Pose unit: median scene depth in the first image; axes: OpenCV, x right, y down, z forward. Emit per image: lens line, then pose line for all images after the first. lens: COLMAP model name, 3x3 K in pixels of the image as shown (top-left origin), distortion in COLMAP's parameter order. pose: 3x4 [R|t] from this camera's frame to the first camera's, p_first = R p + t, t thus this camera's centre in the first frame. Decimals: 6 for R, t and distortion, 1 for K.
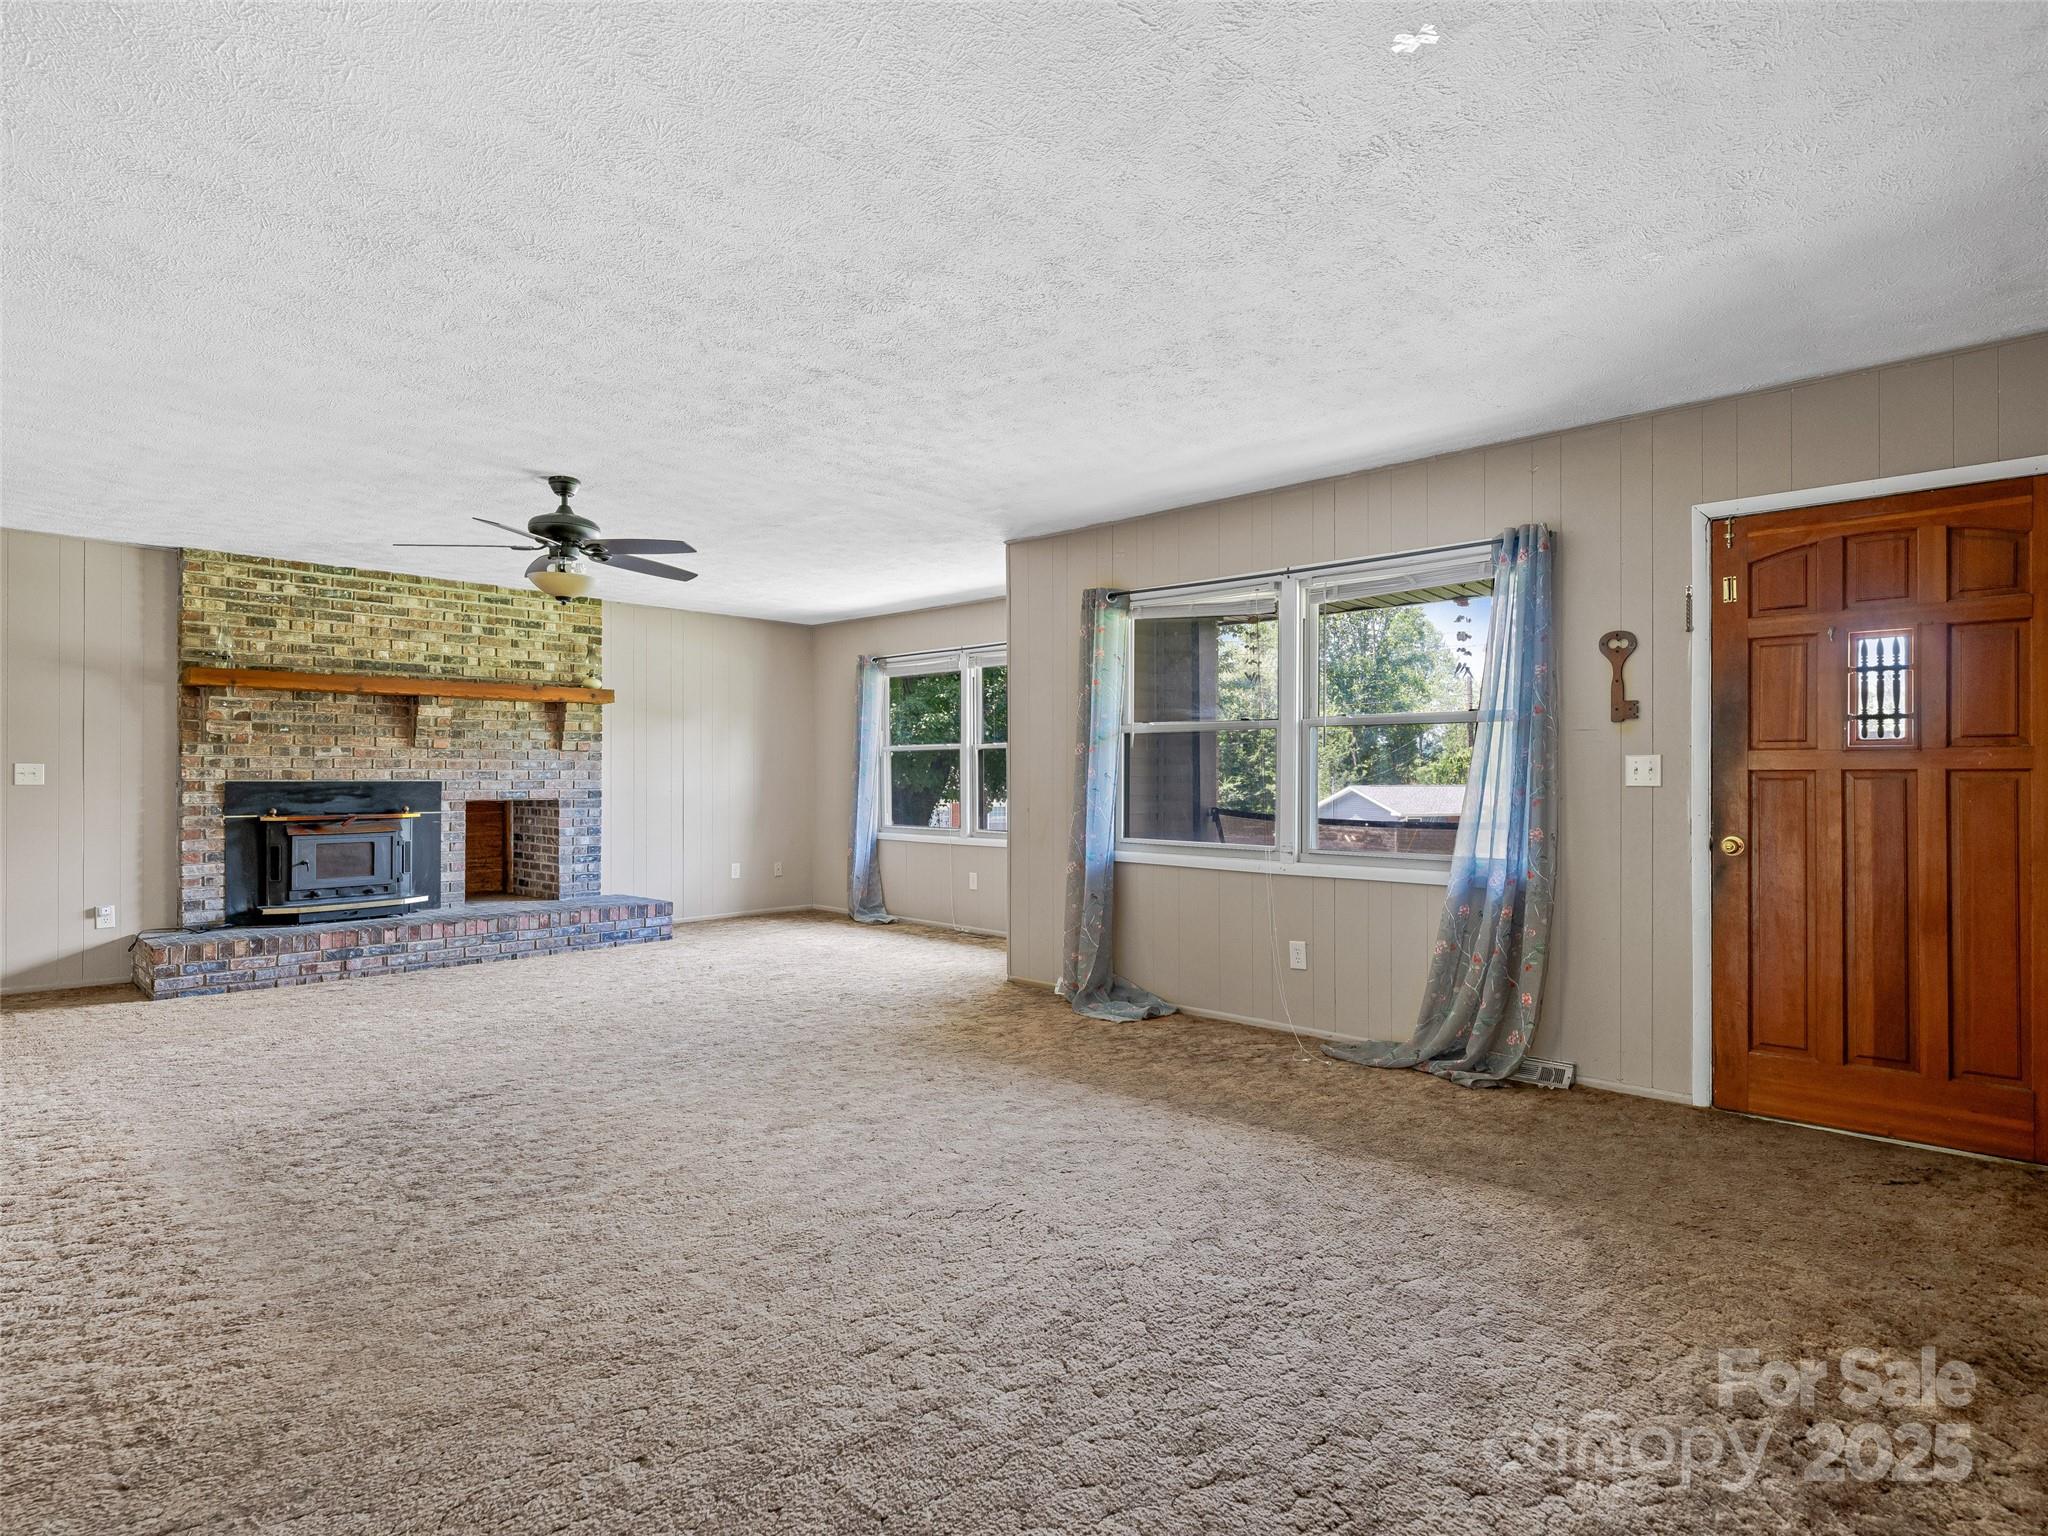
lens RADIAL K [[1101.3, 0, 1038.9], [0, 1101.3, 772.8], [0, 0, 1]] dist [-0.000184, 0.000277]
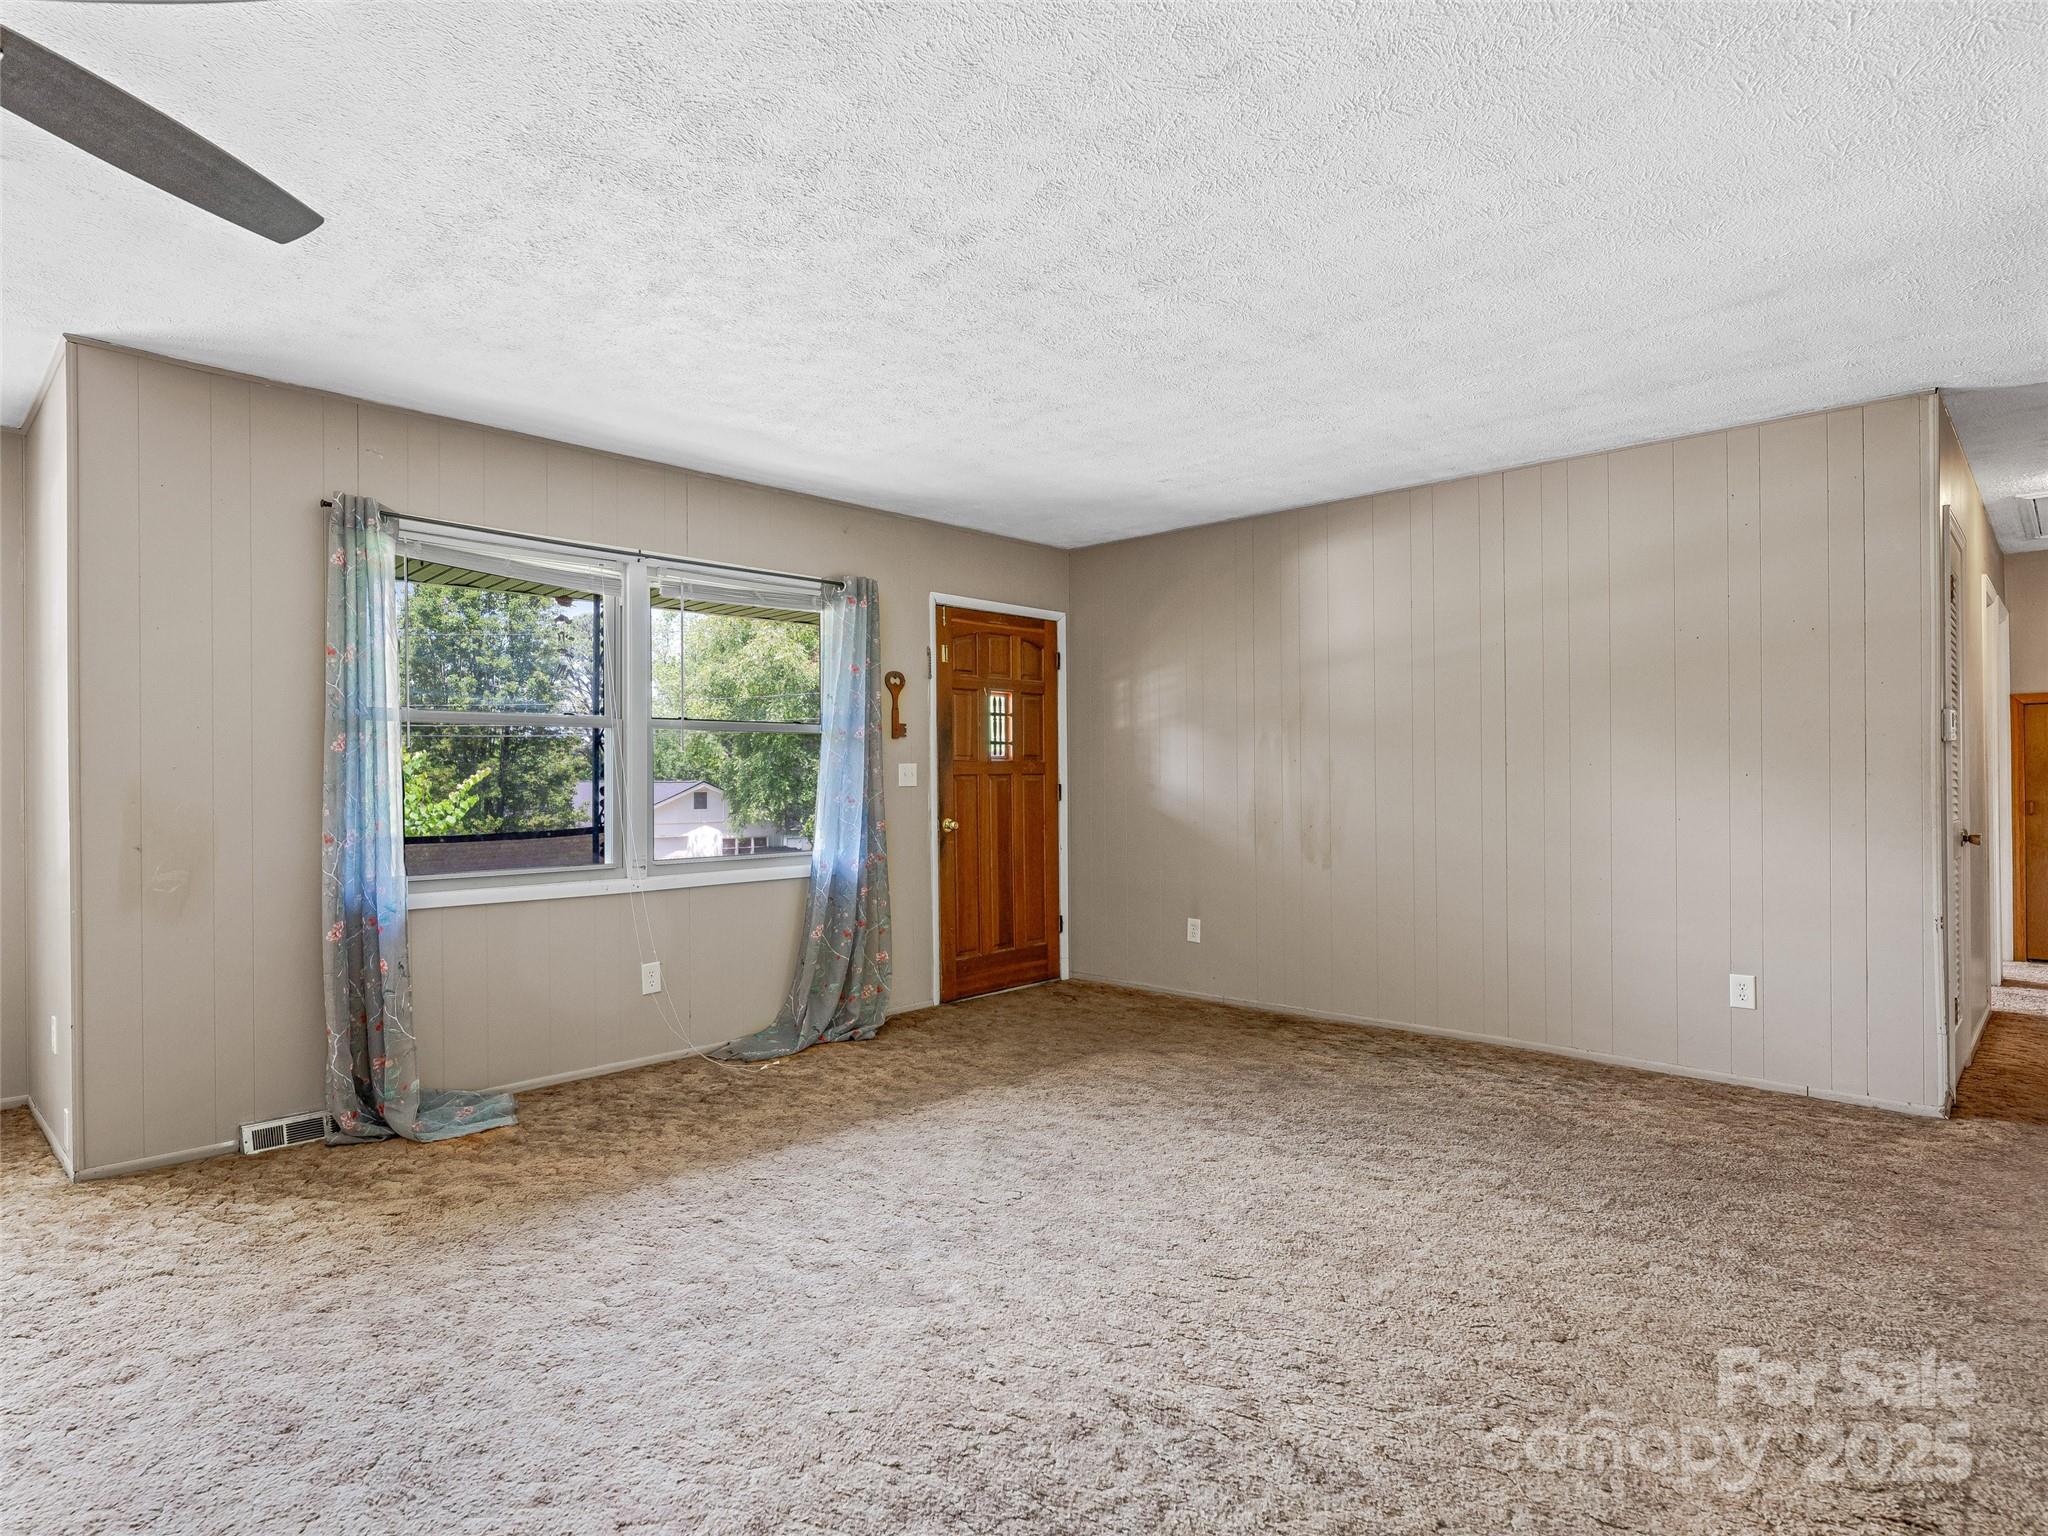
lens RADIAL K [[1101.3, 0, 1036.7], [0, 1101.3, 777.0], [0, 0, 1]] dist [-0.000184, 0.000277]
pose [[0.008015, -0.003745, 0.999961, -0.851708], [0.005205, 0.999980, 0.003703, -0.003743], [-0.999954, 0.005175, 0.008035, 0.850190]]
